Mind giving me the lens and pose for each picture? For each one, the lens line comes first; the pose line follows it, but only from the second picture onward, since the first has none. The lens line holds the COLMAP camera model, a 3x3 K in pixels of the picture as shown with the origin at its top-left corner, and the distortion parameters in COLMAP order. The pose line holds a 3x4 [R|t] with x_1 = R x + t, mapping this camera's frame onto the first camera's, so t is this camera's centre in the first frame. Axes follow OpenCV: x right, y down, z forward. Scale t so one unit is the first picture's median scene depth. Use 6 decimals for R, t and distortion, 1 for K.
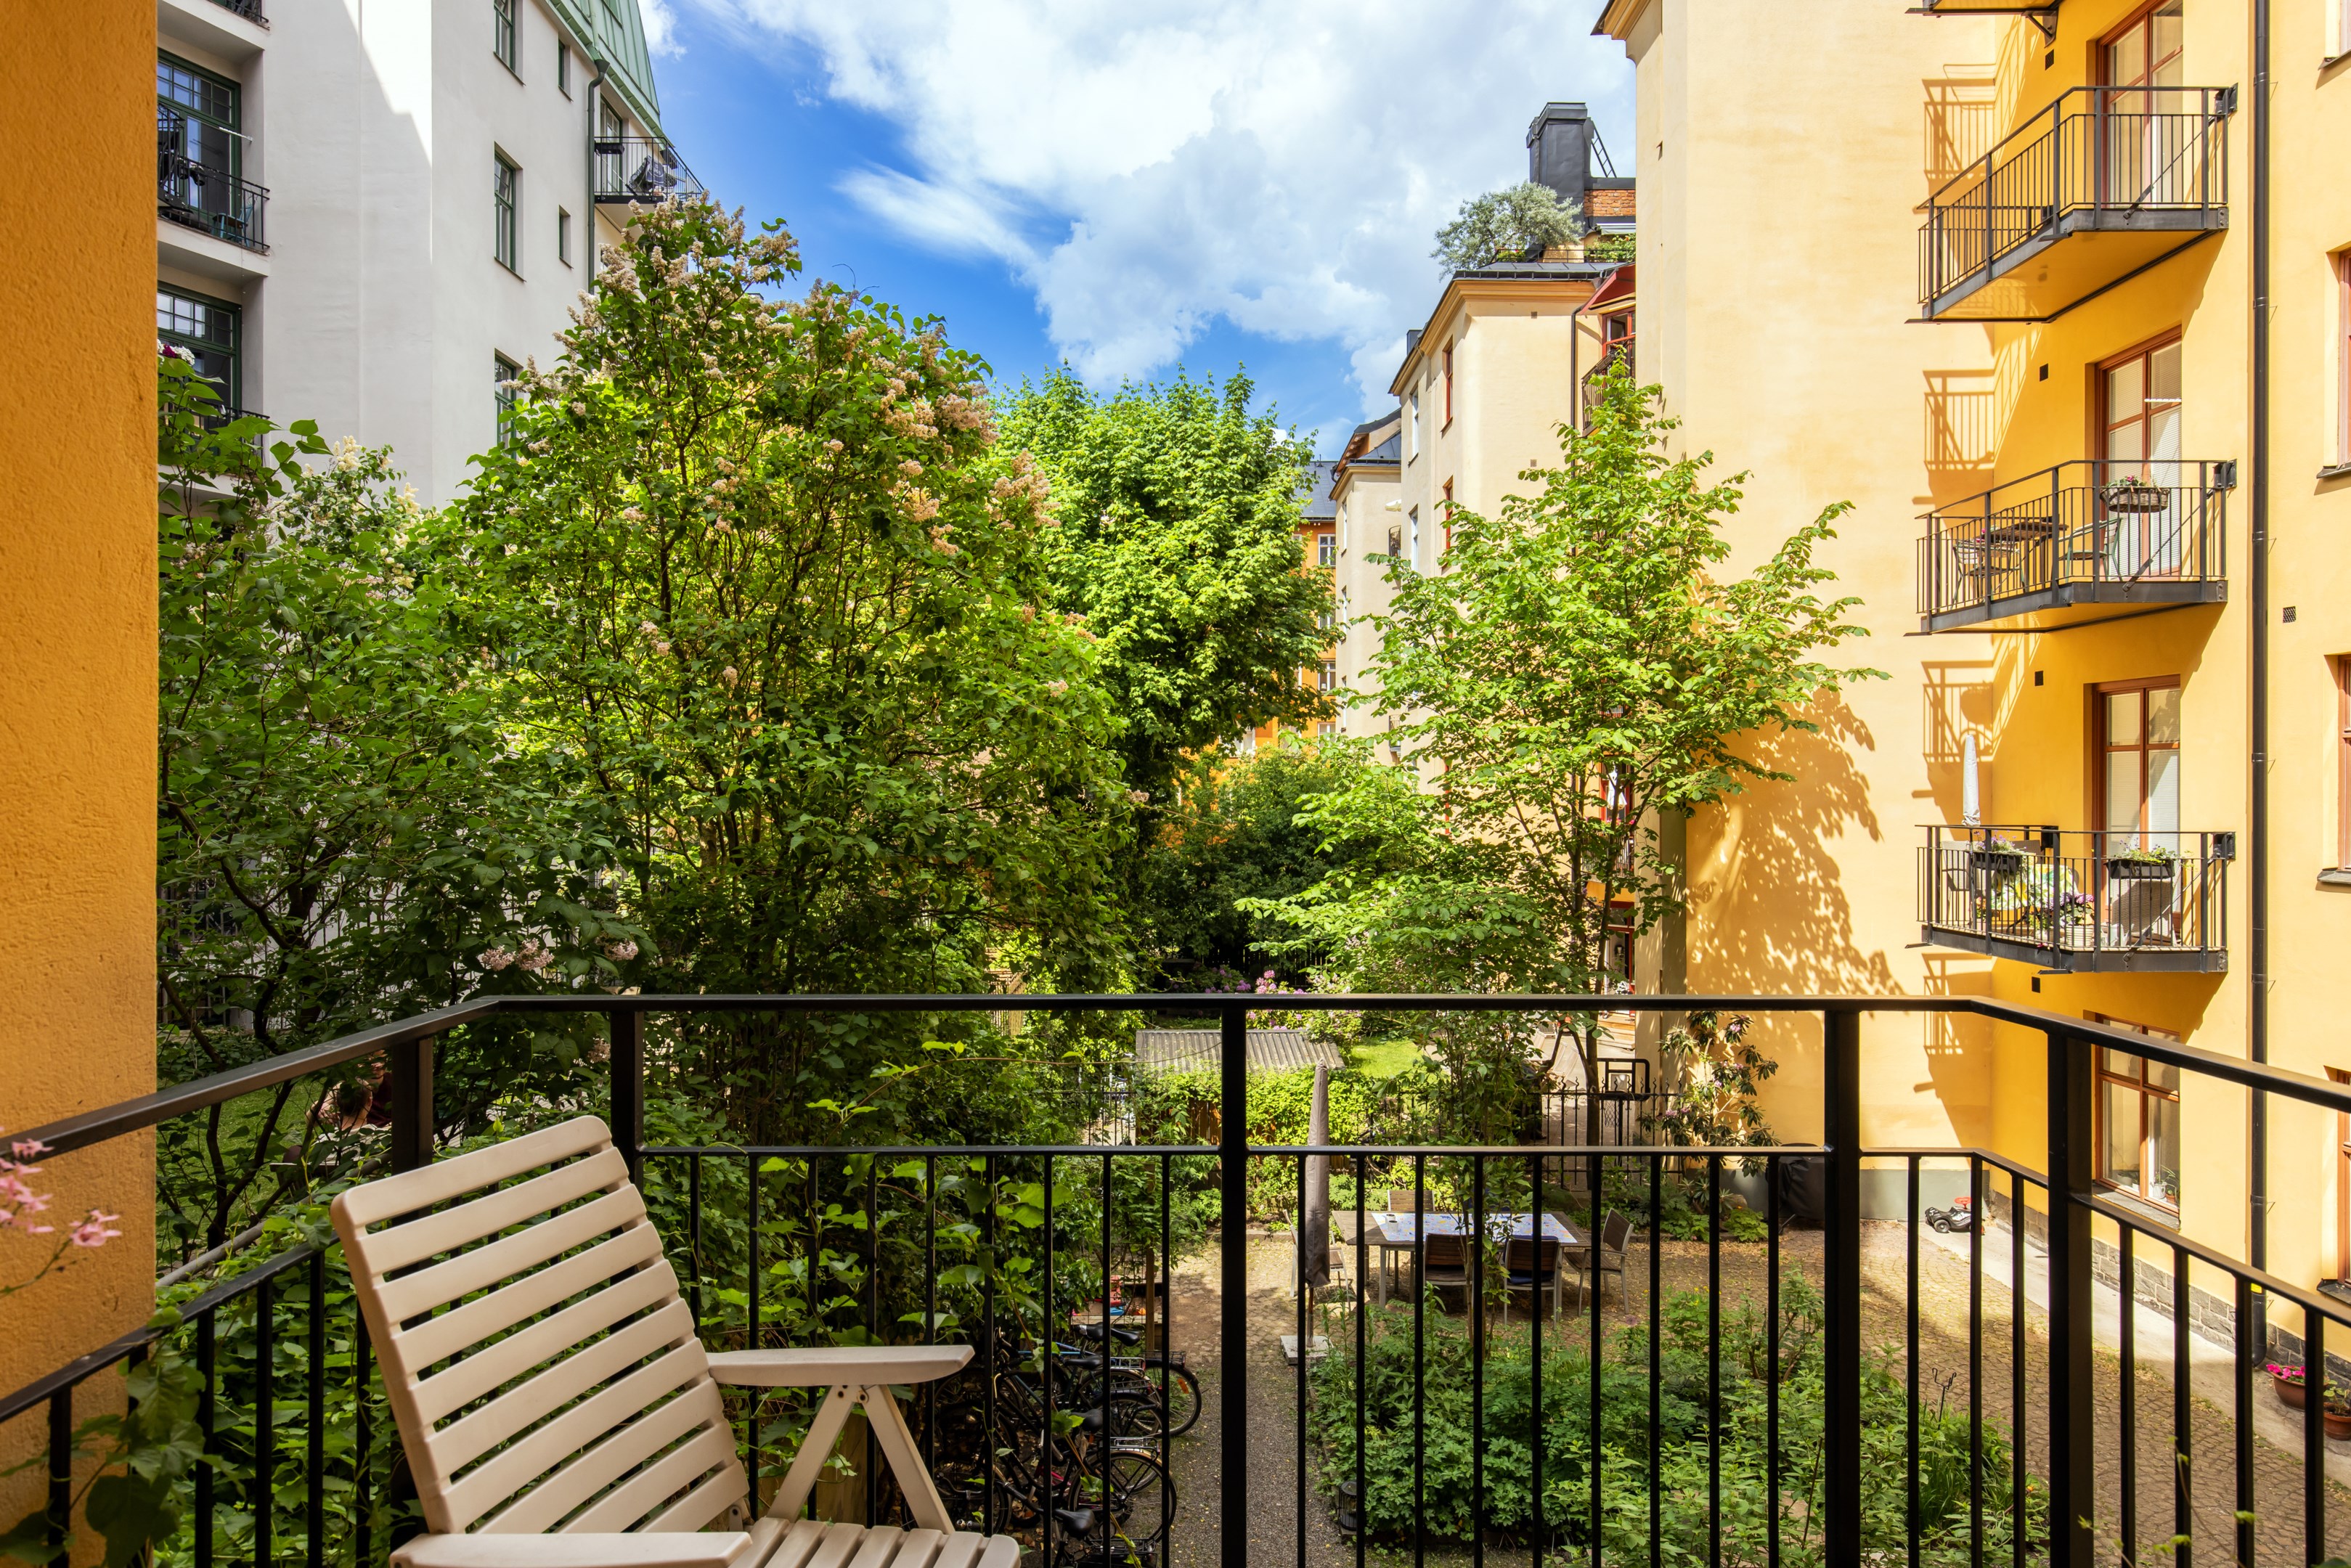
lens RADIAL K [[1256.1, 0, 1166.0], [0, 1256.1, 782.4], [0, 0, 1]] dist [0.000673, 0.000761]
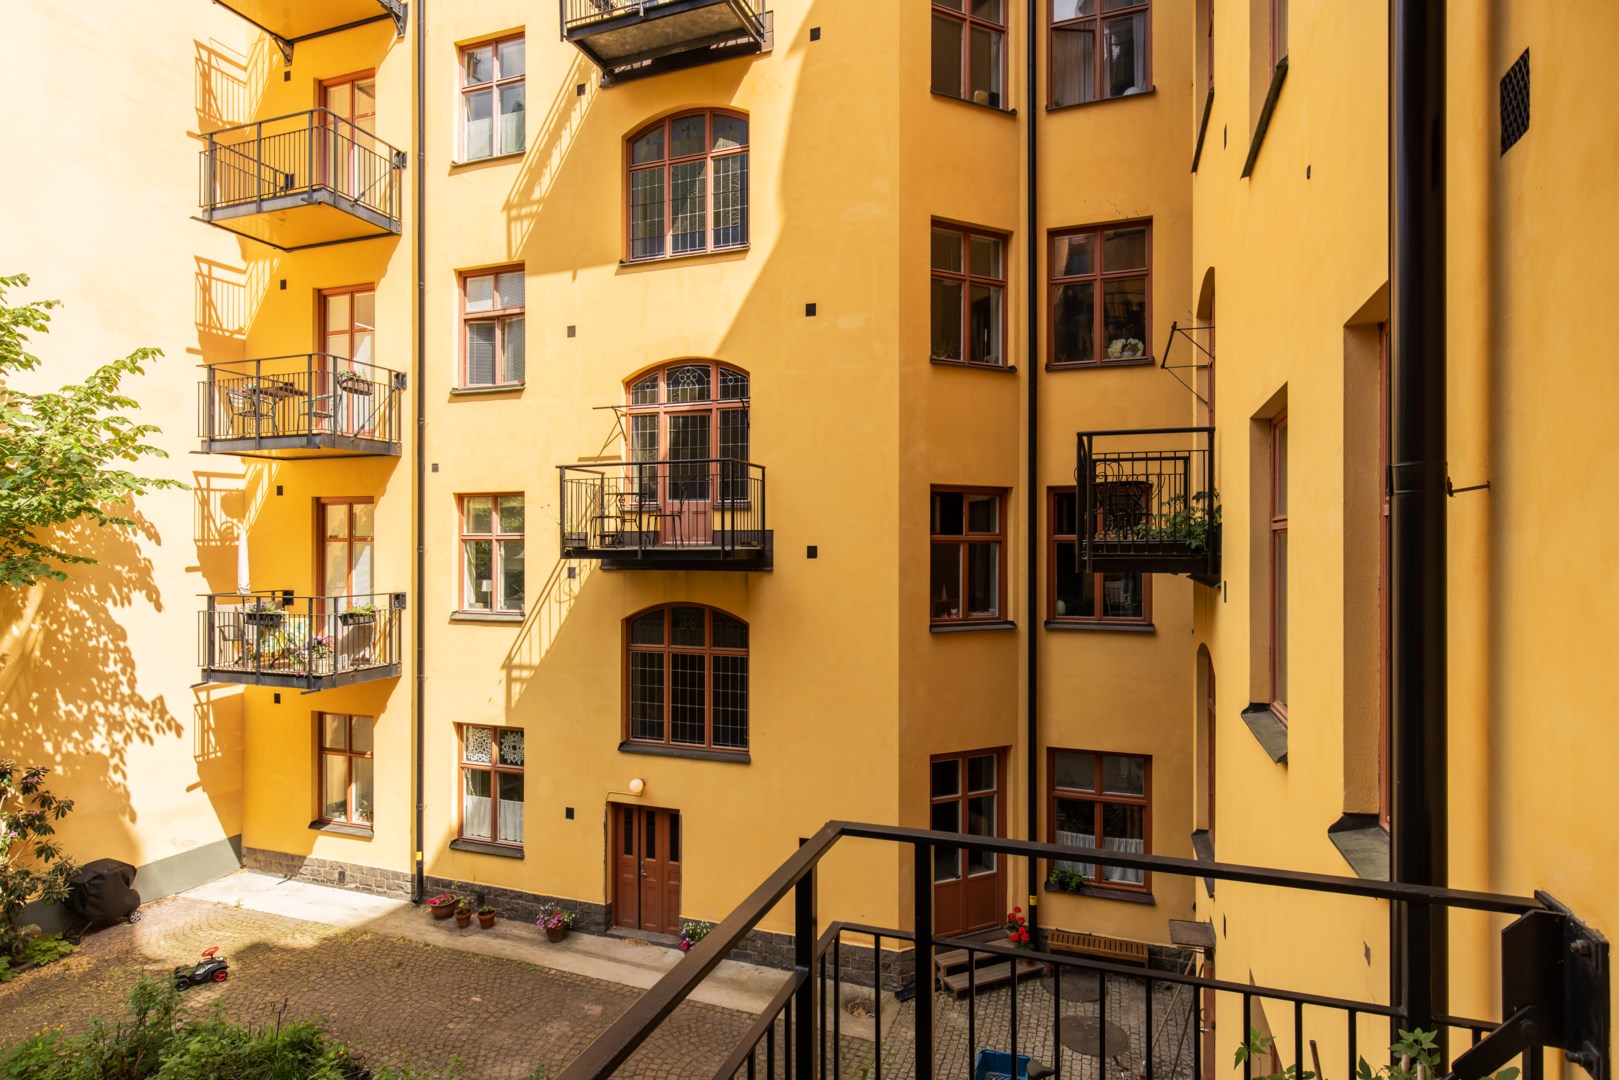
lens RADIAL K [[865.1, 0, 803.0], [0, 865.1, 538.9], [0, 0, 1]] dist [0.000673, 0.000761]
pose [[0.345517, 0.002974, 0.938408, -0.044879], [0.000204, 0.999995, -0.003244, -0.021384], [-0.938412, 0.001312, 0.345515, 0.070689]]
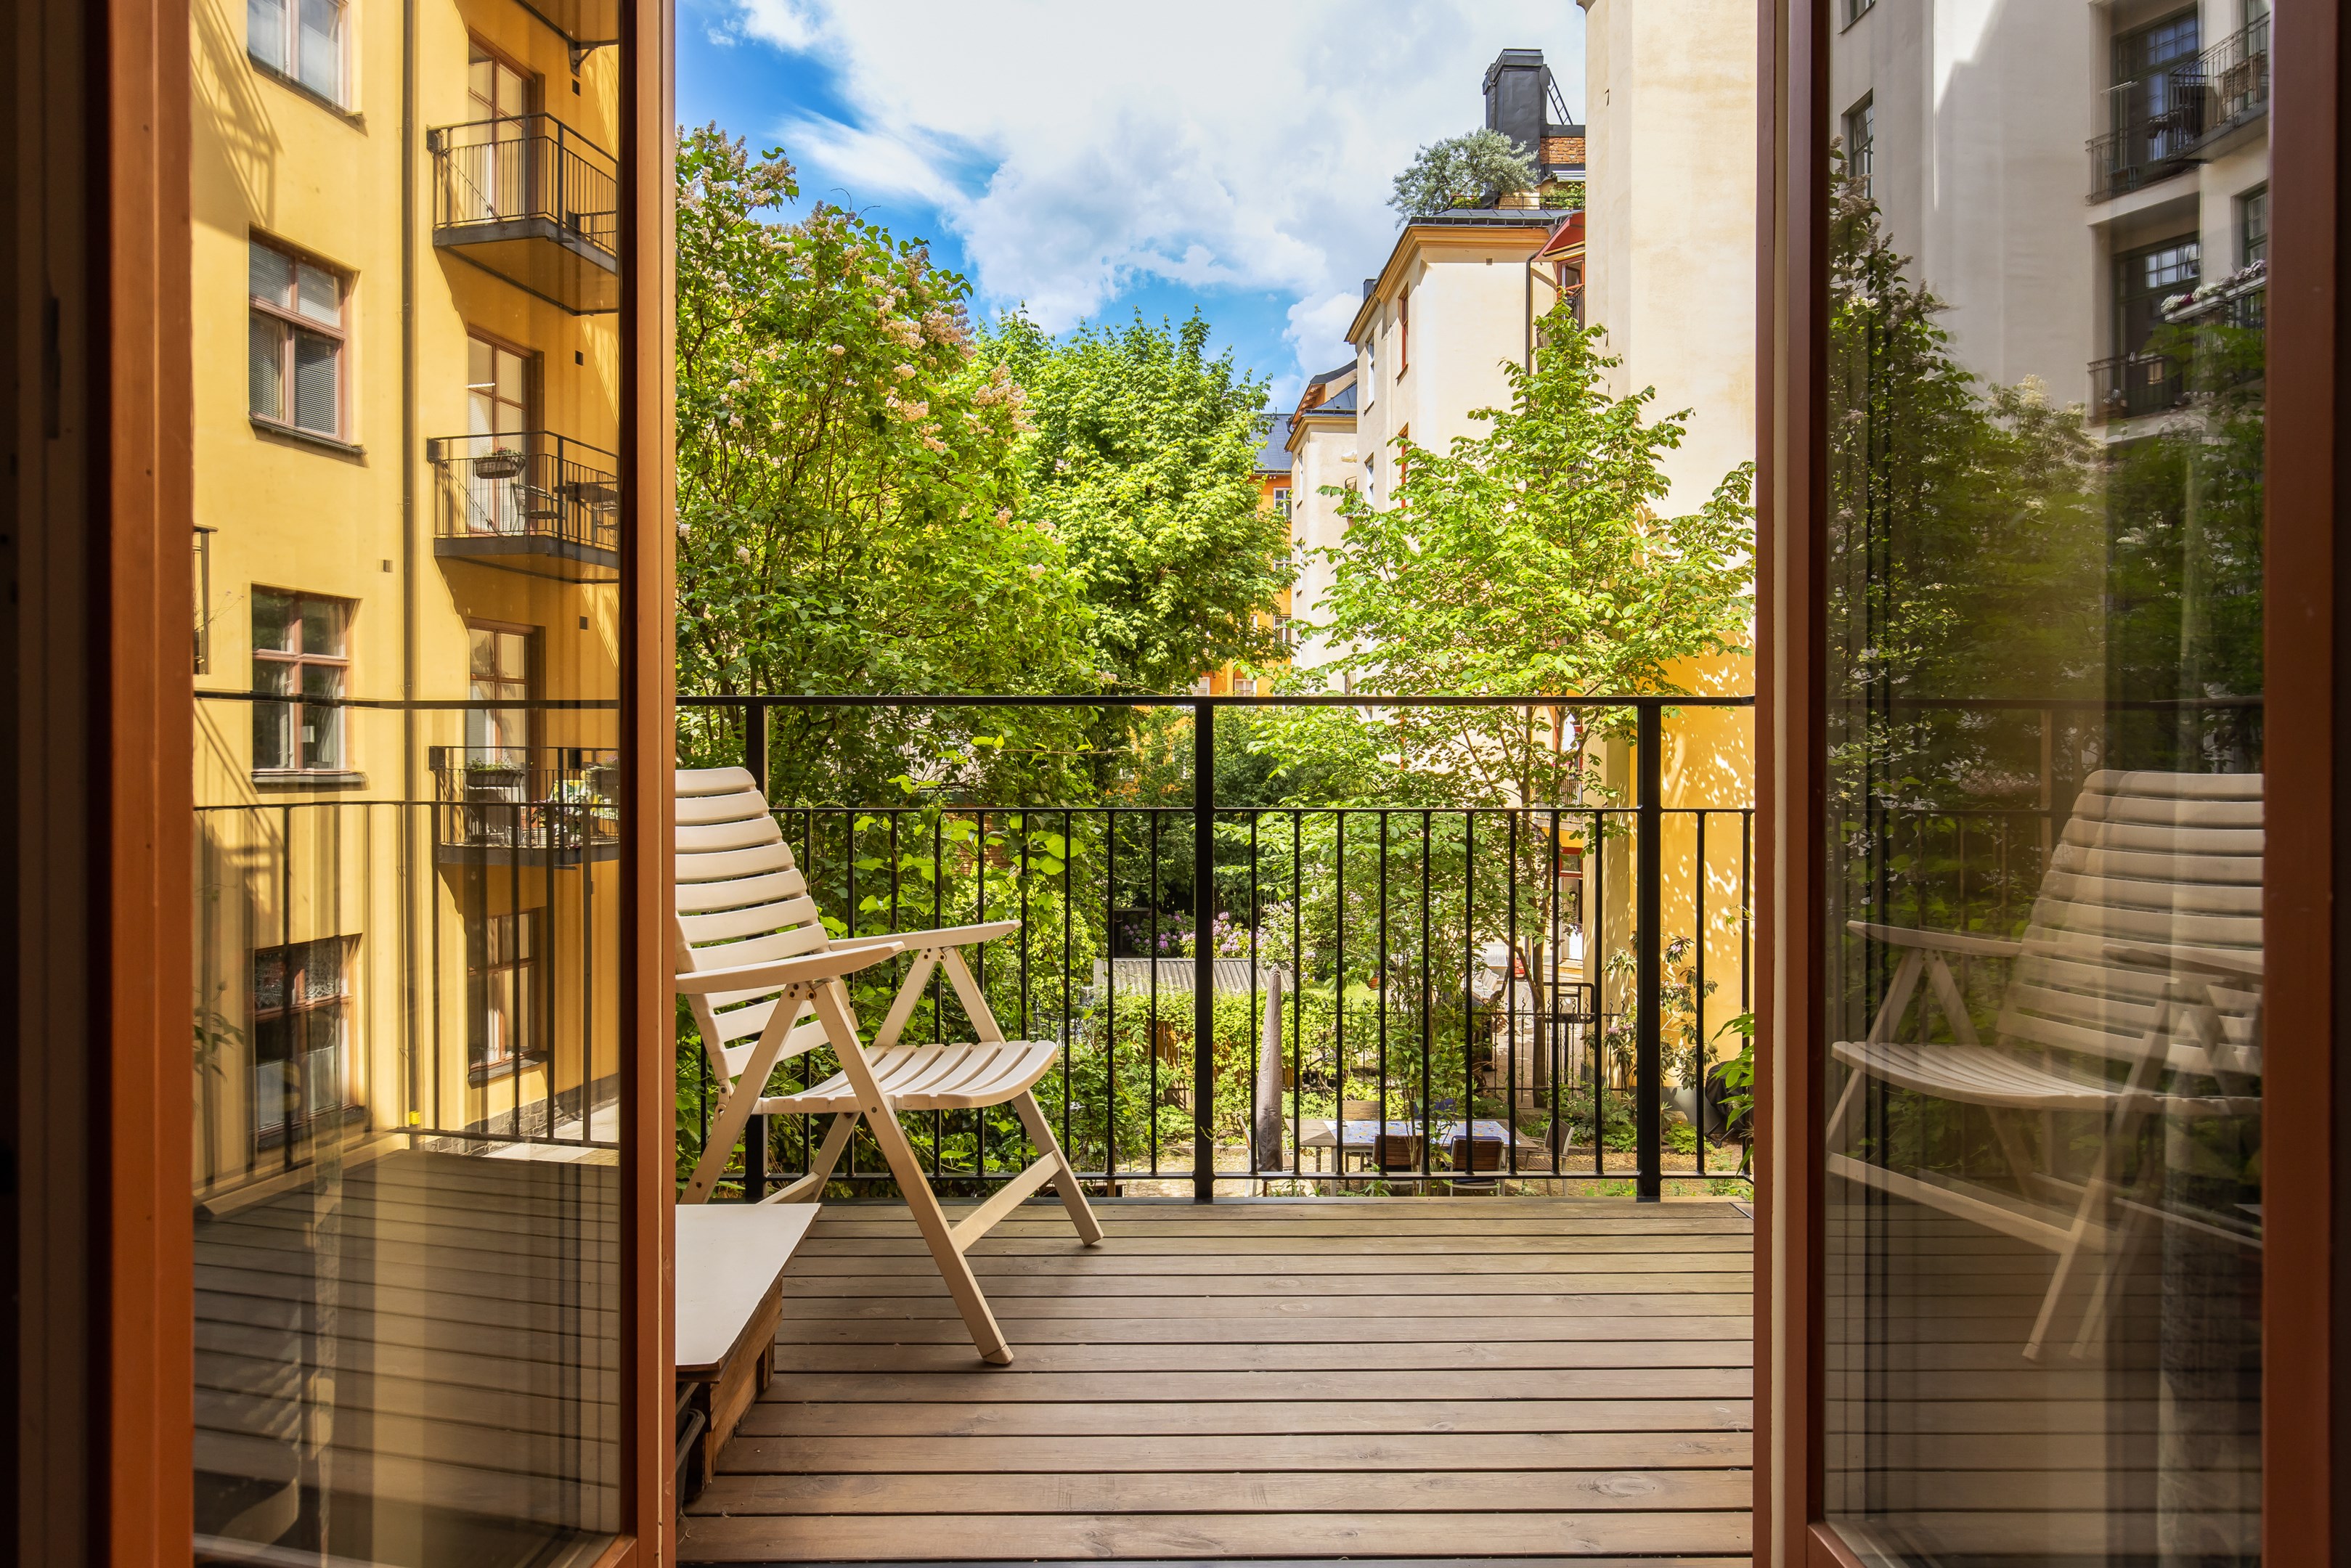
lens RADIAL K [[1273.6, 0, 1134.9], [0, 1273.6, 744.5], [0, 0, 1]] dist [0.003663, 0.000154]
pose [[0.999927, 0.000525, 0.012089, -0.004077], [-0.000584, 0.999988, 0.004828, 0.023455], [-0.012086, -0.004834, 0.999915, -0.041563]]
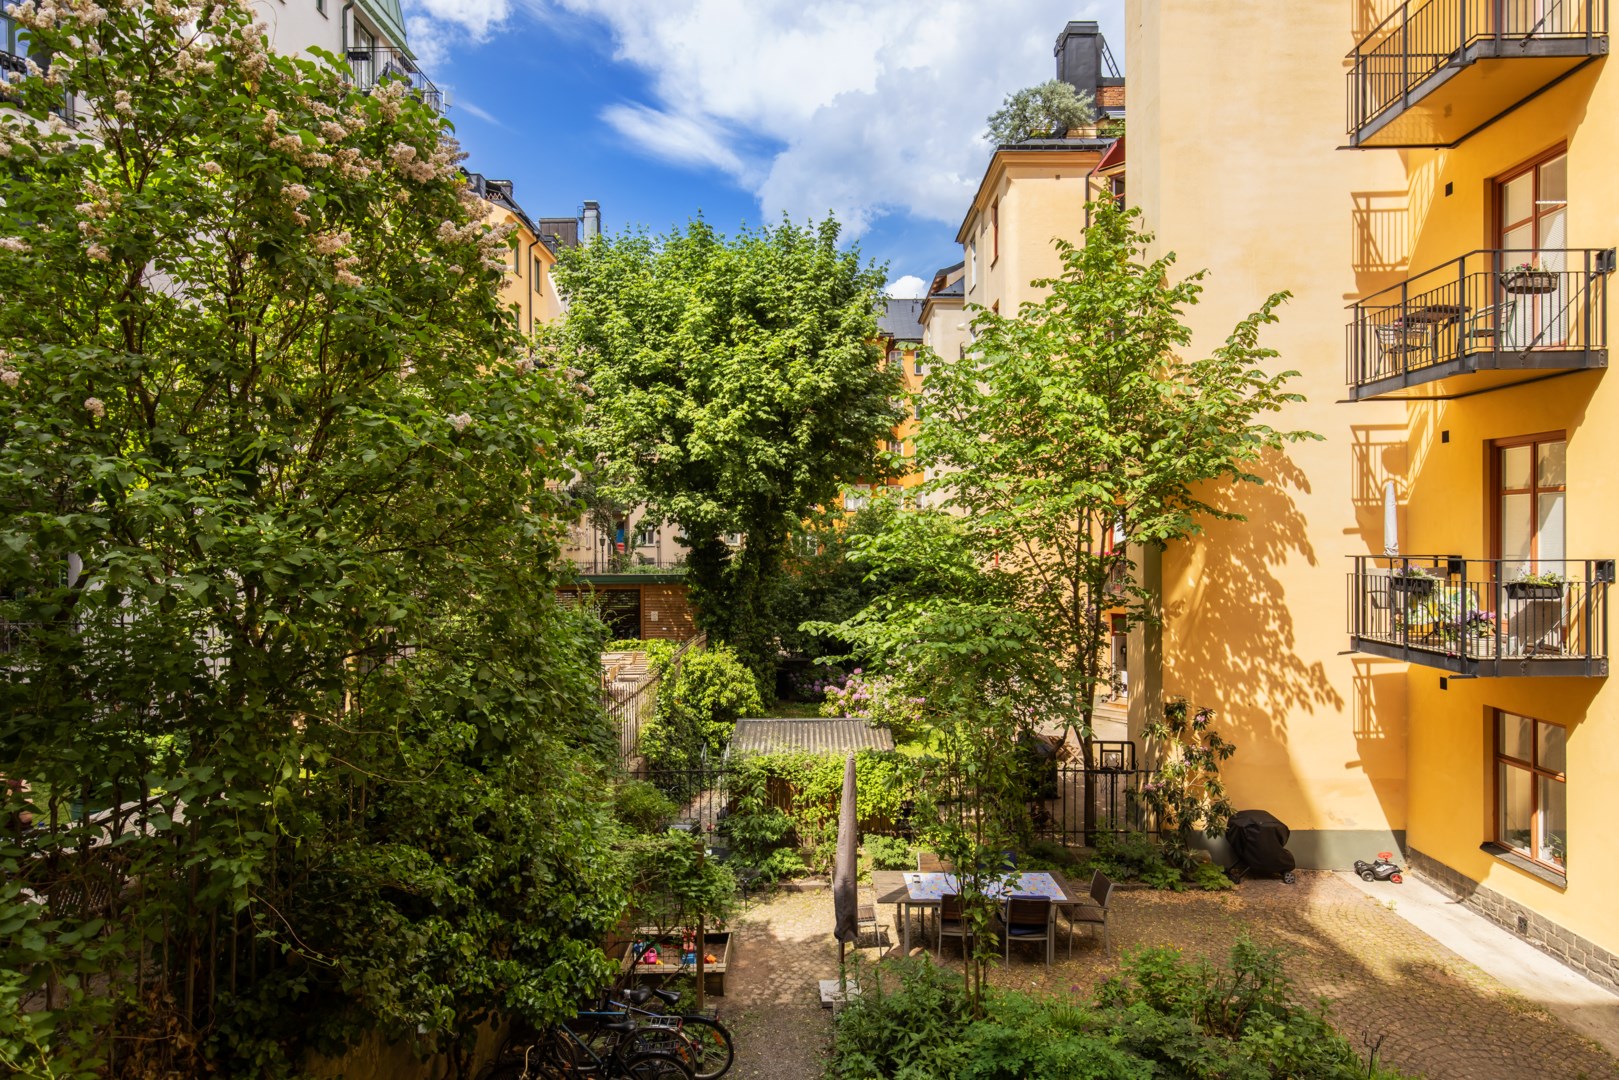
lens RADIAL K [[900.8, 0, 794.0], [0, 900.8, 534.9], [0, 0, 1]] dist [0.000727, 0.001257]
pose [[0.999910, -0.007041, -0.011403, 0.059459], [0.007117, 0.999953, 0.006615, 0.003546], [0.011356, -0.006695, 0.999913, 0.099746]]
